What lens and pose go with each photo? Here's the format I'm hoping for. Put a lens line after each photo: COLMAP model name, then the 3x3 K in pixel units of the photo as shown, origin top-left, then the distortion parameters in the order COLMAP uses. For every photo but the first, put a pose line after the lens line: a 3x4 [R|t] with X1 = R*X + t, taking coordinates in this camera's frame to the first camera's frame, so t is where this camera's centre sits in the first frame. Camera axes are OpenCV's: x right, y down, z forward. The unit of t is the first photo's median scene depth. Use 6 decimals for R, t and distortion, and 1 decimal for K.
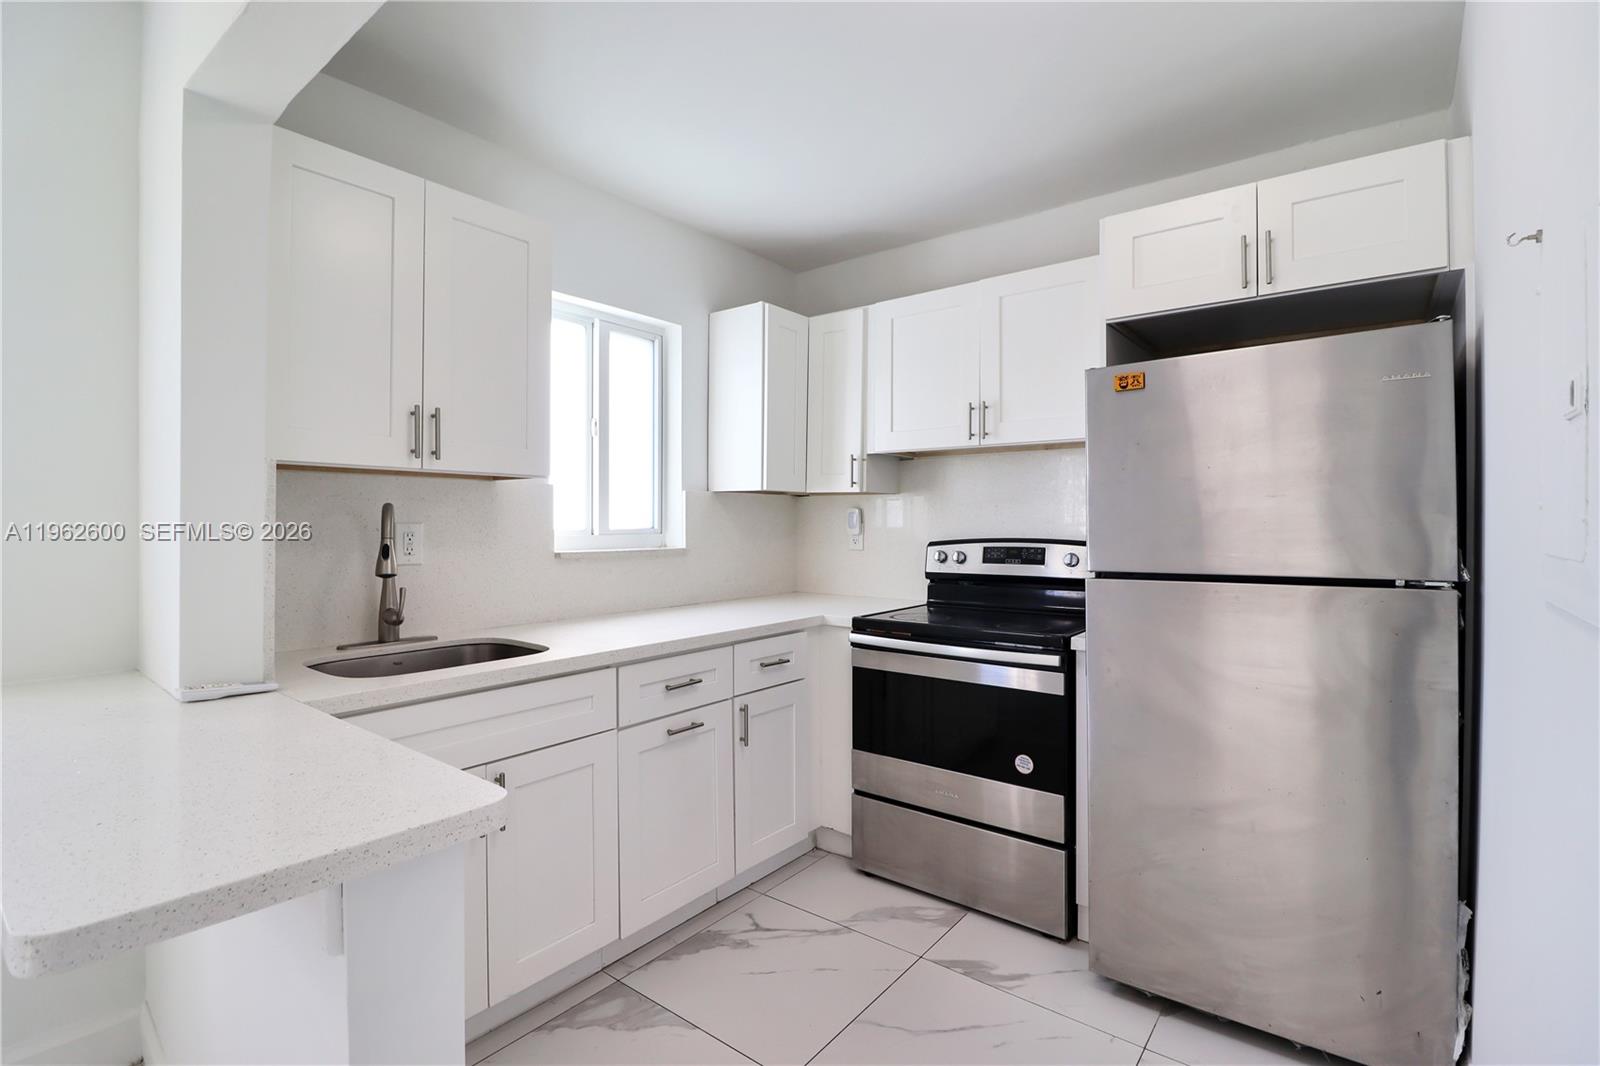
lens RADIAL K [[741.6, 0, 796.4], [0, 741.6, 513.0], [0, 0, 1]] dist [0.001563, -0.018823]
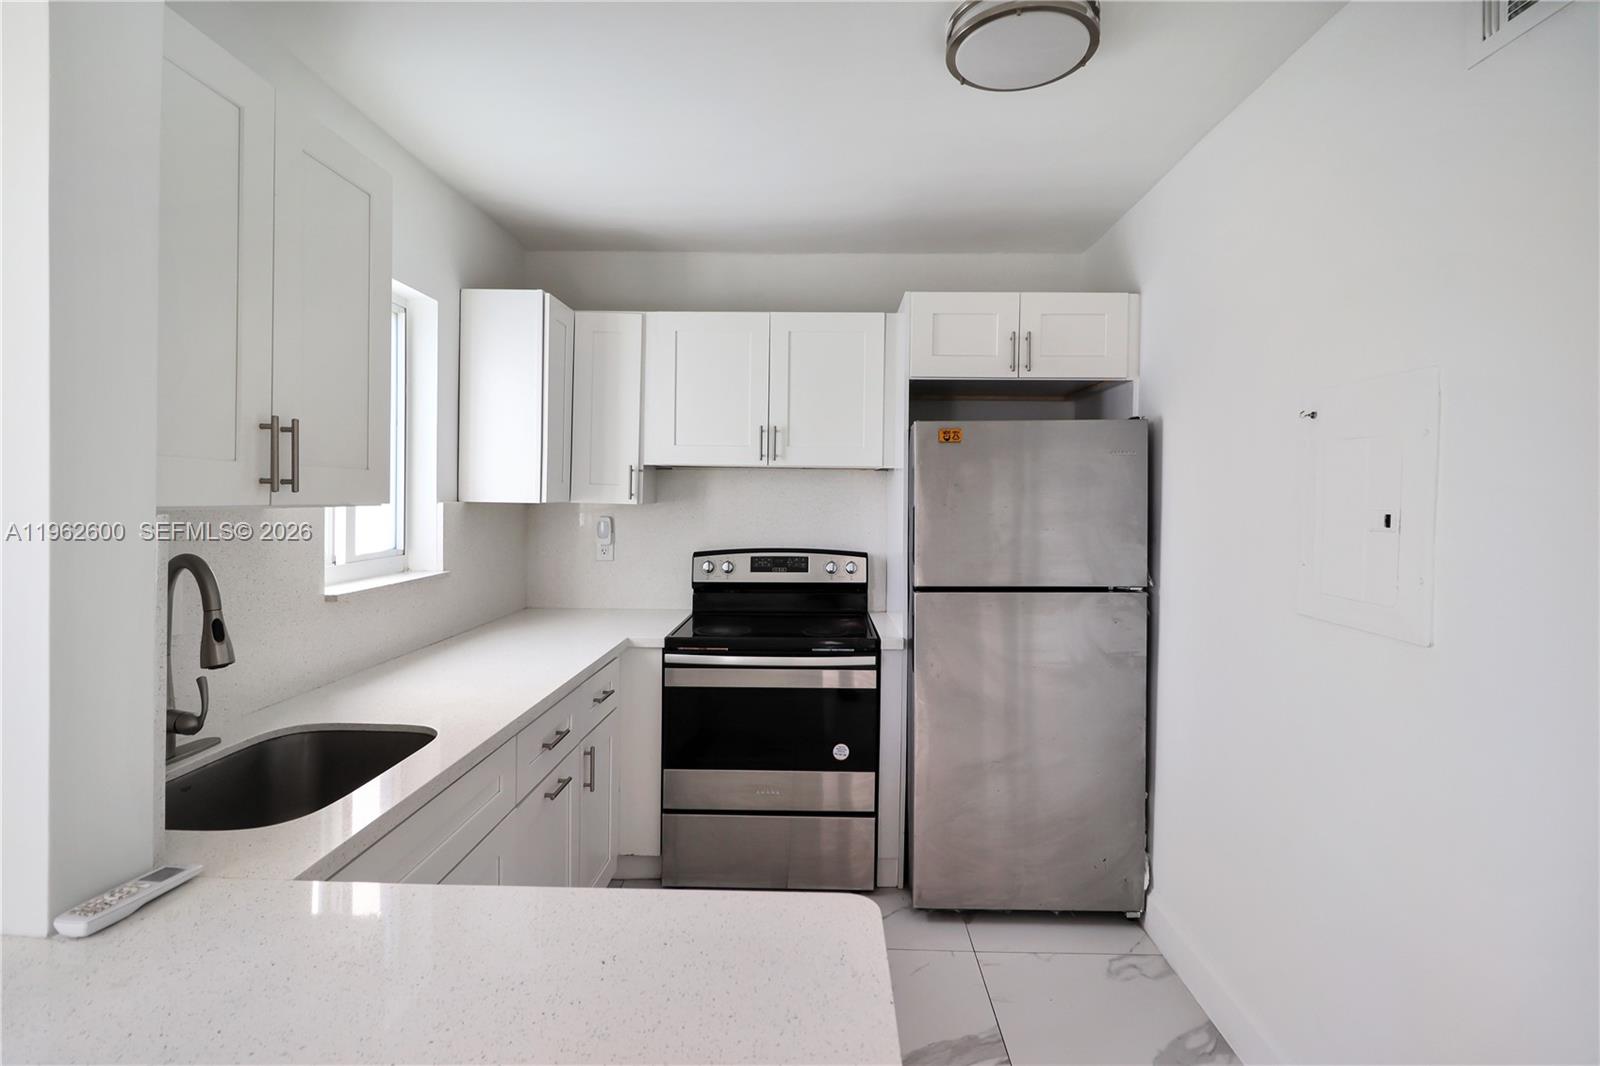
lens RADIAL K [[751.7, 0, 803.4], [0, 751.7, 506.0], [0, 0, 1]] dist [-0.001565, -0.011619]
pose [[0.792072, -0.000519, 0.610428, -0.384382], [-0.018602, 0.999515, 0.024987, -0.061580], [-0.610144, -0.031147, 0.791678, 0.100321]]
